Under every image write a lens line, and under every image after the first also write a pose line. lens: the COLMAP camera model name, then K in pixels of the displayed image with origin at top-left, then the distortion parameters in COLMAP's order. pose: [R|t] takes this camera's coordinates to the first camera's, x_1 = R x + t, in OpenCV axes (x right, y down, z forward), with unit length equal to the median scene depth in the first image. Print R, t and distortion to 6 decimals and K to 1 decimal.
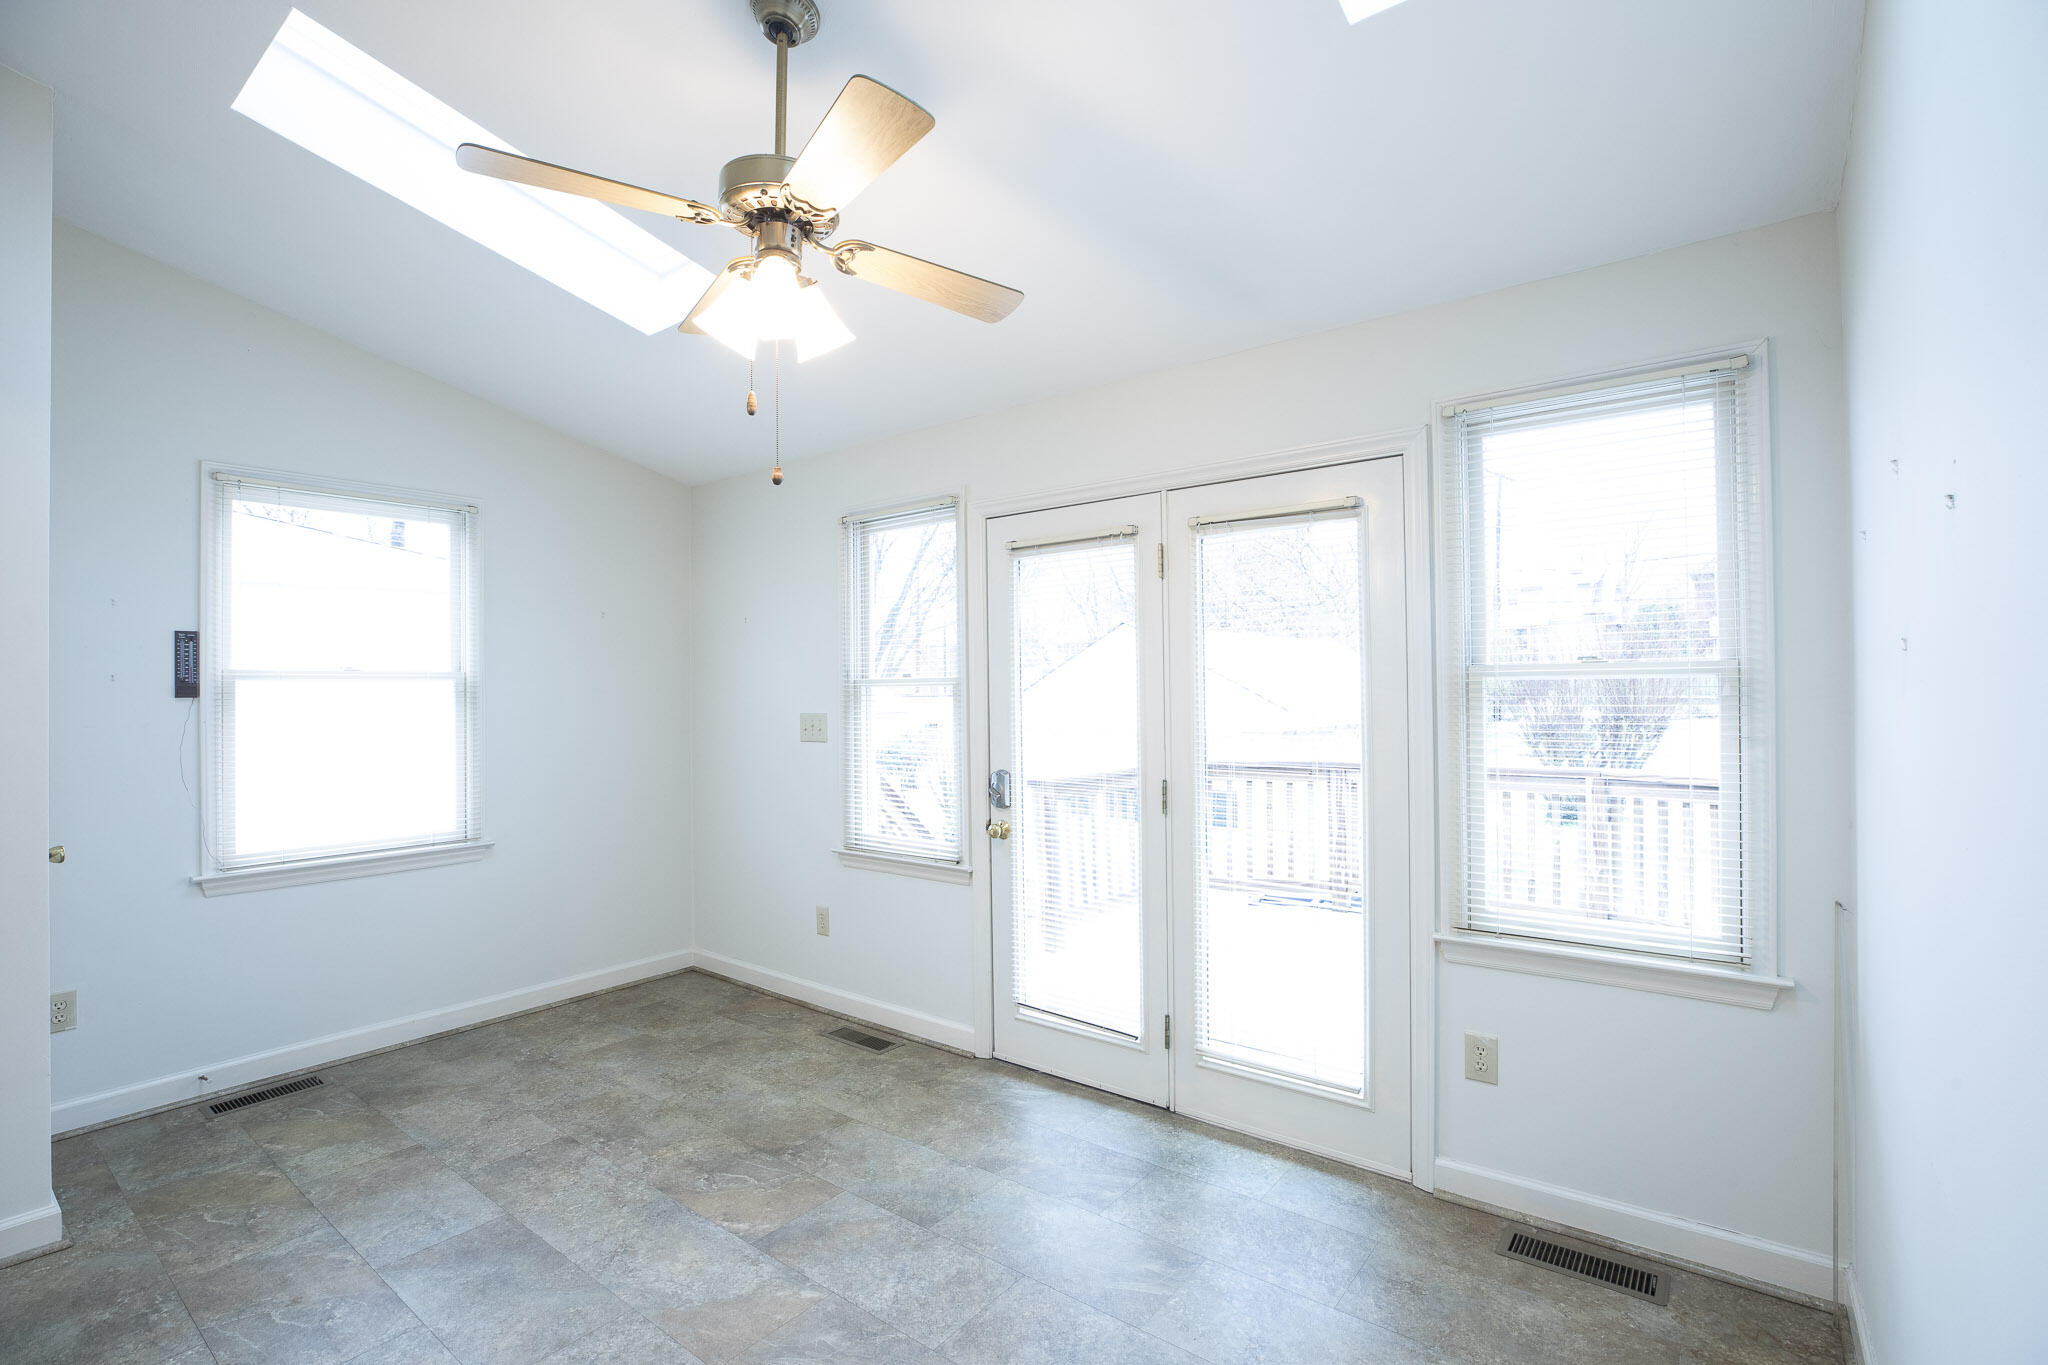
lens RADIAL K [[937.5, 0, 1028.8], [0, 937.5, 681.3], [0, 0, 1]] dist [-0.043510, 0.013325]
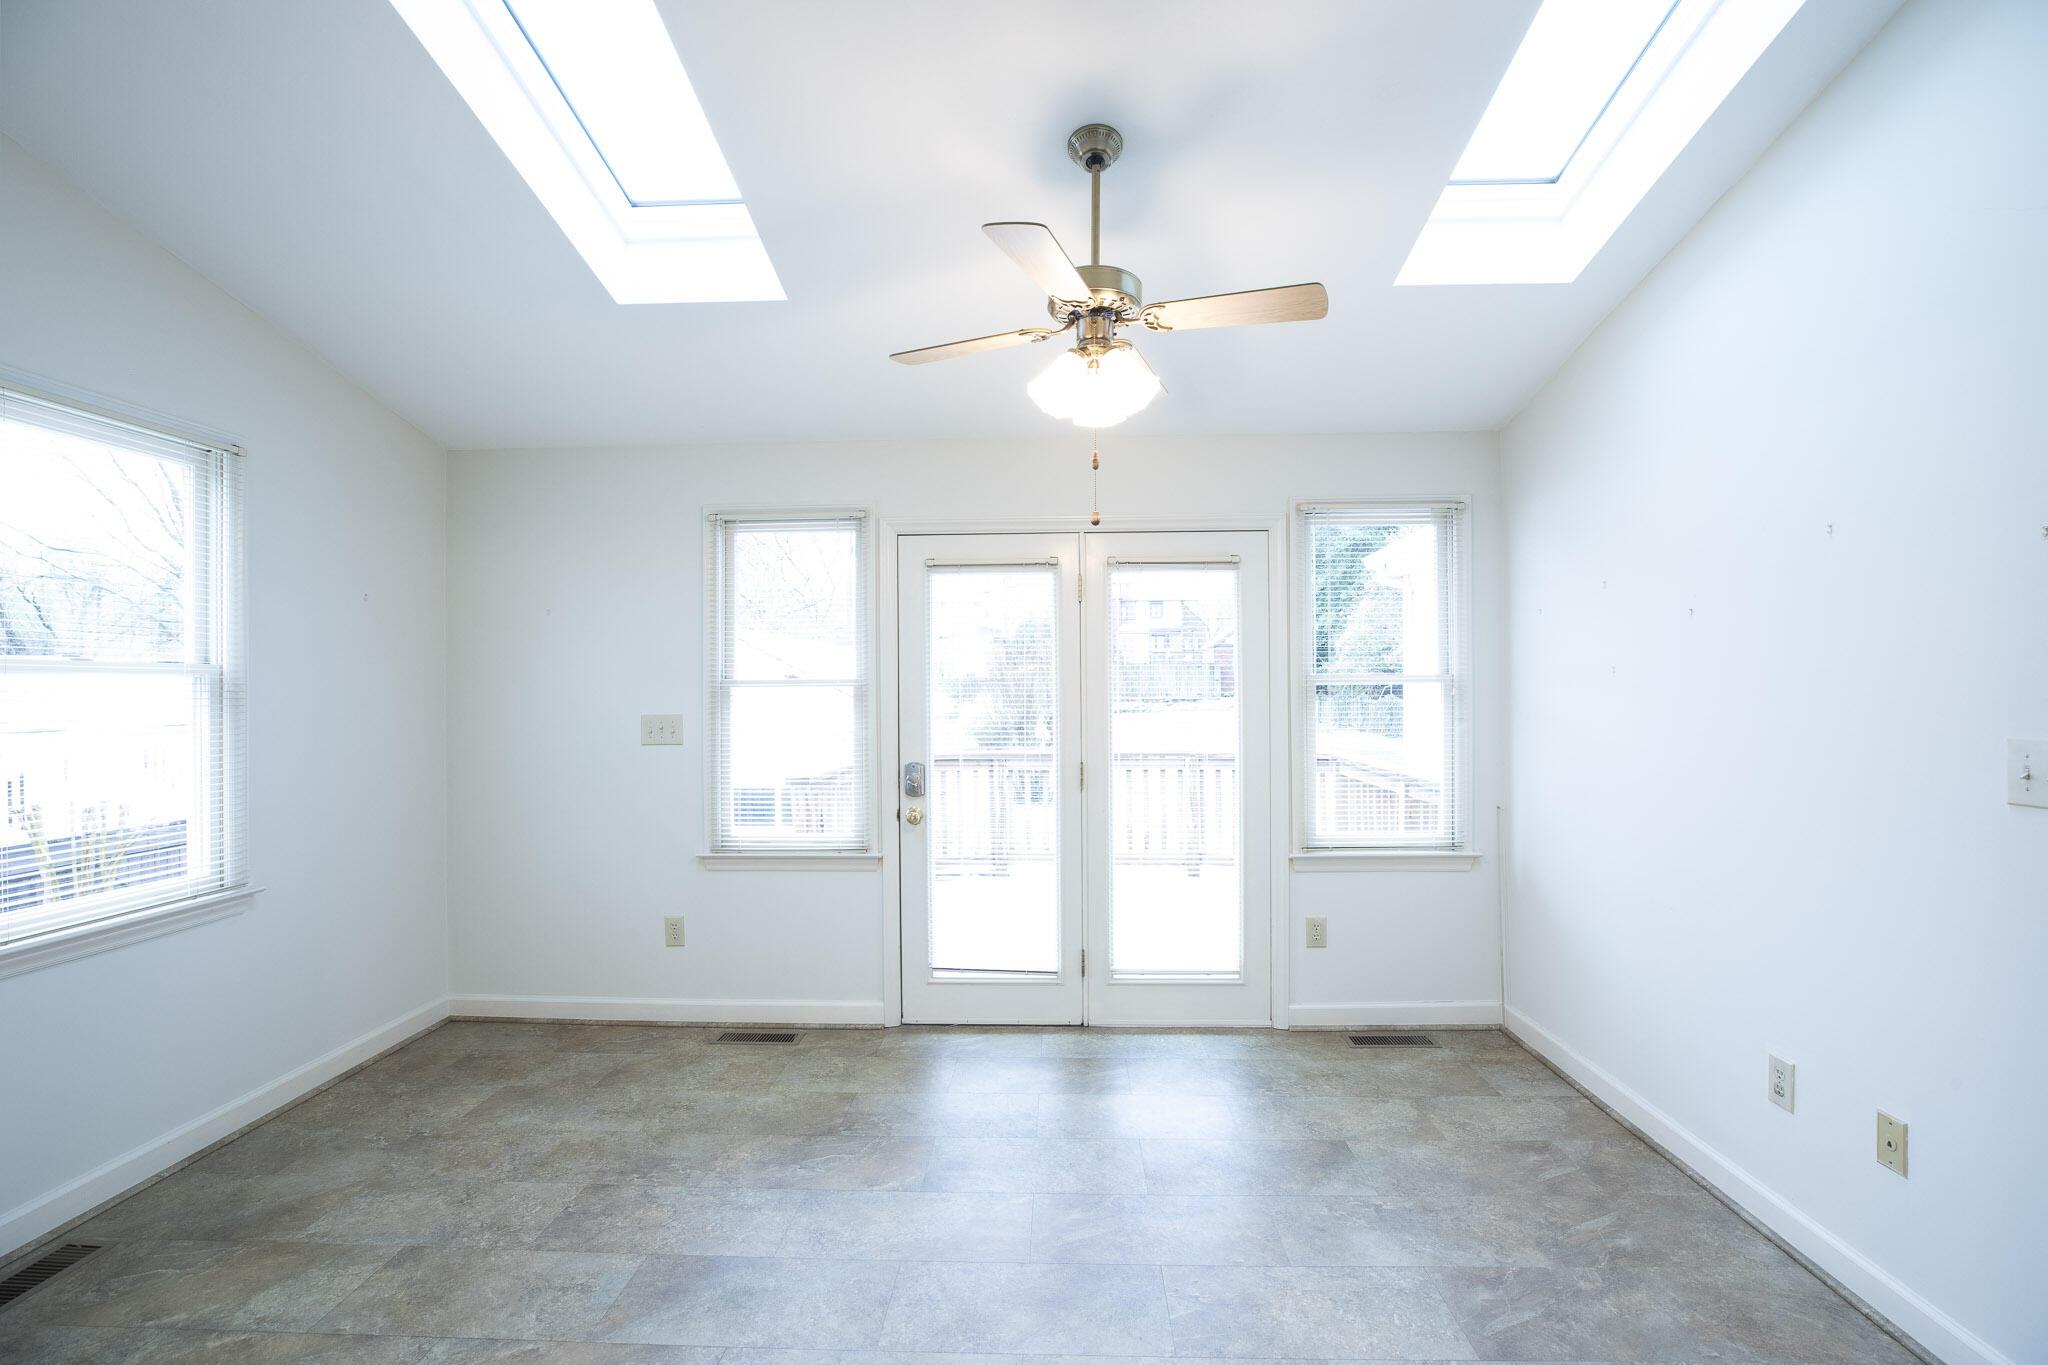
lens RADIAL K [[937.5, 0, 1028.8], [0, 937.5, 681.3], [0, 0, 1]] dist [-0.043510, 0.013325]
pose [[0.814948, 0.007505, 0.579486, -0.569912], [-0.006054, 0.999972, -0.004437, 0.002184], [-0.579503, 0.000108, 0.814970, 0.013947]]
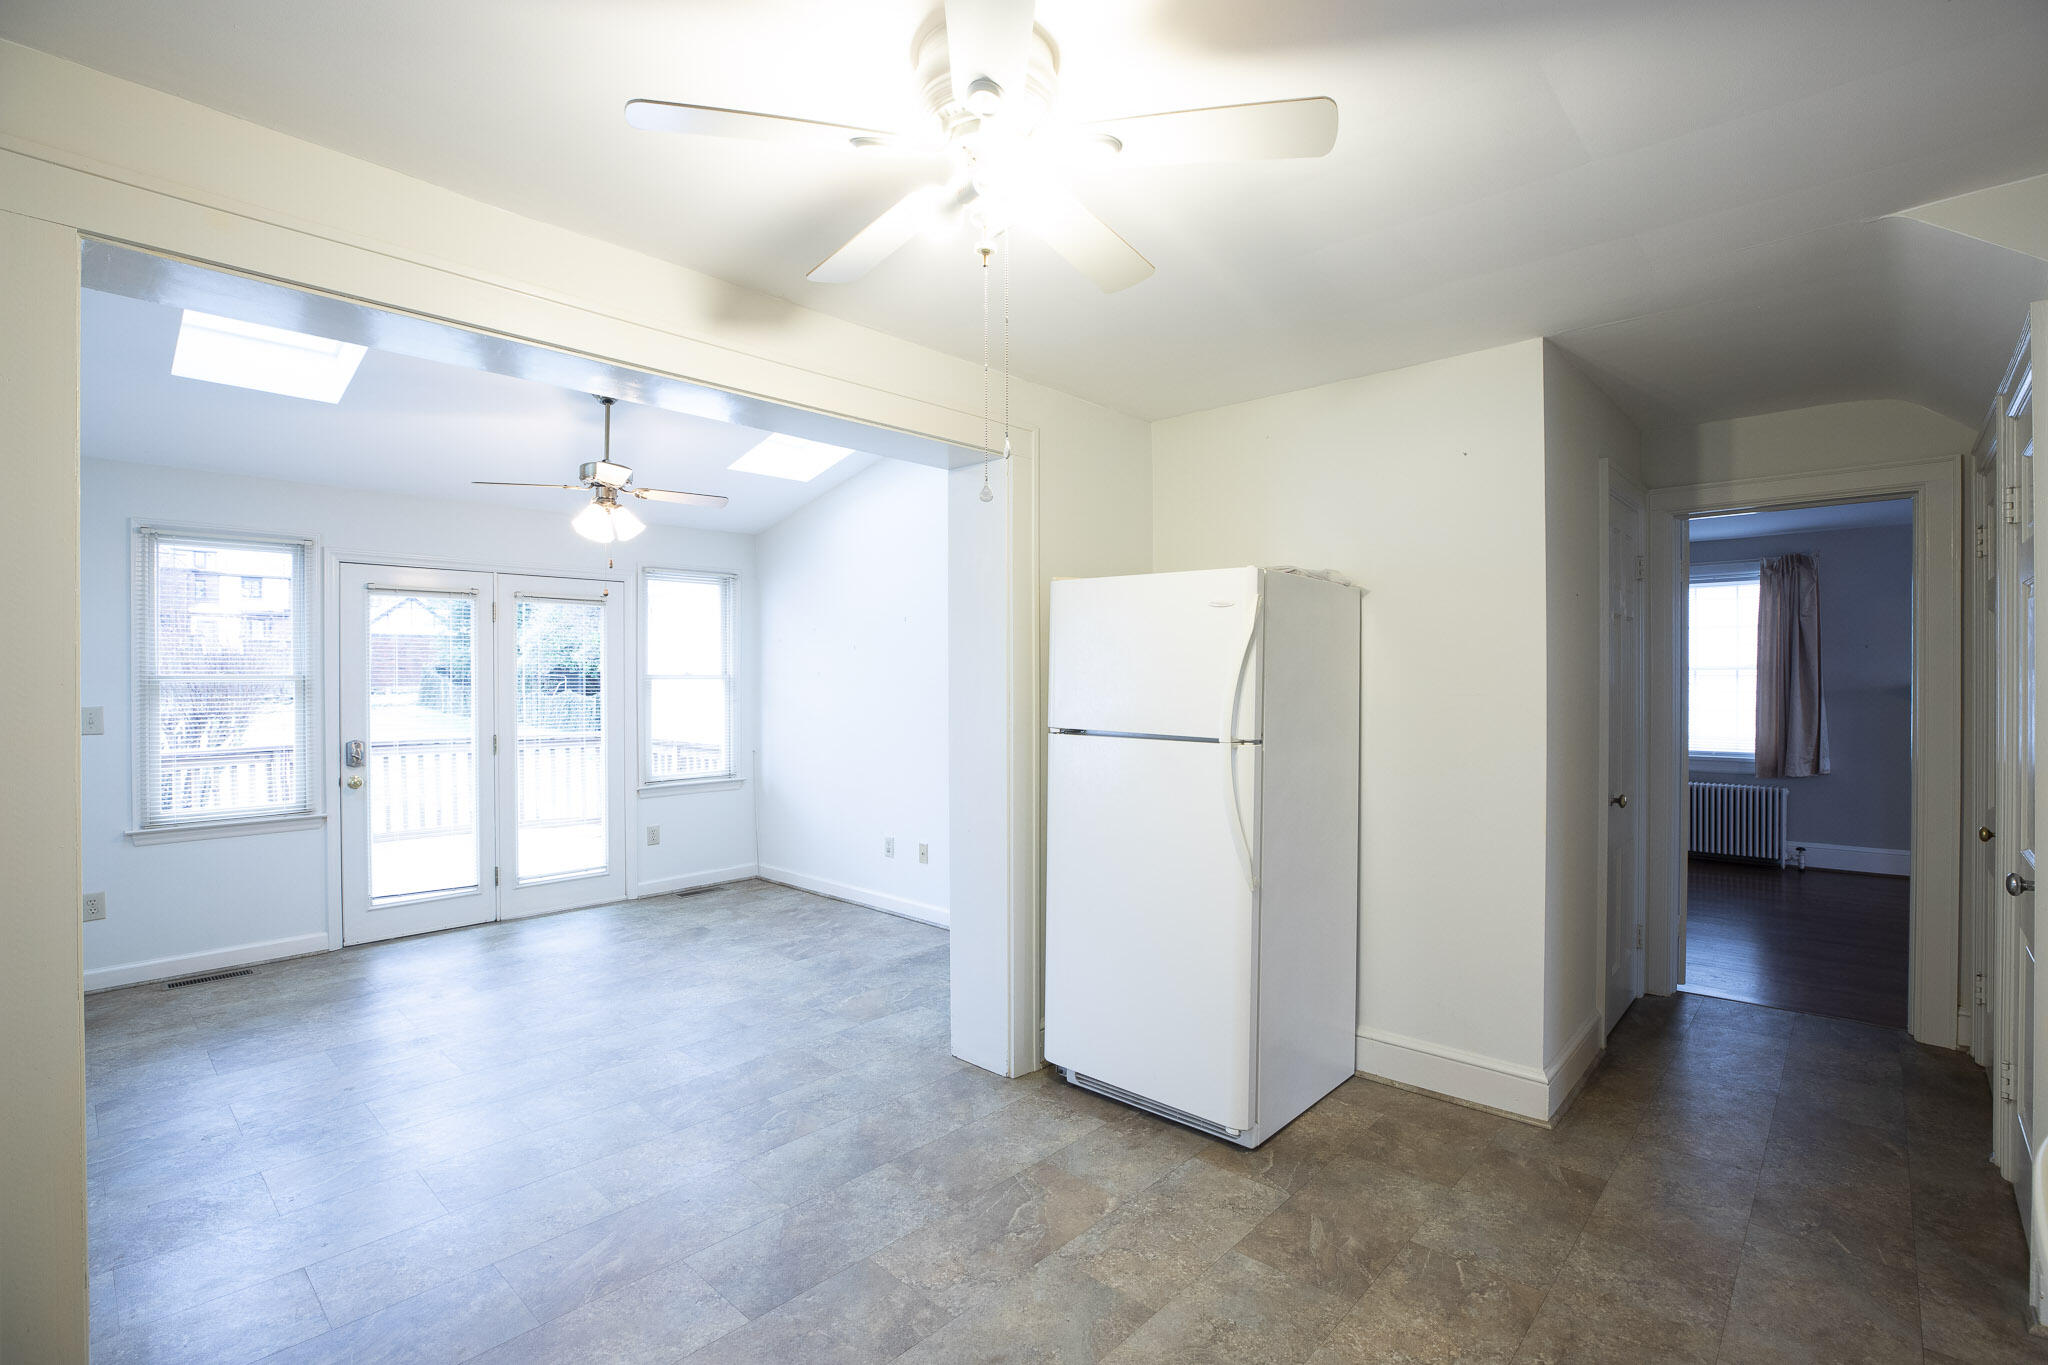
lens RADIAL K [[937.5, 0, 1028.8], [0, 937.5, 681.3], [0, 0, 1]] dist [-0.043510, 0.013325]
pose [[0.093179, 0.006105, 0.995631, -1.345400], [-0.005721, 0.999968, -0.005596, 0.006363], [-0.995633, -0.005174, 0.093211, -0.157376]]
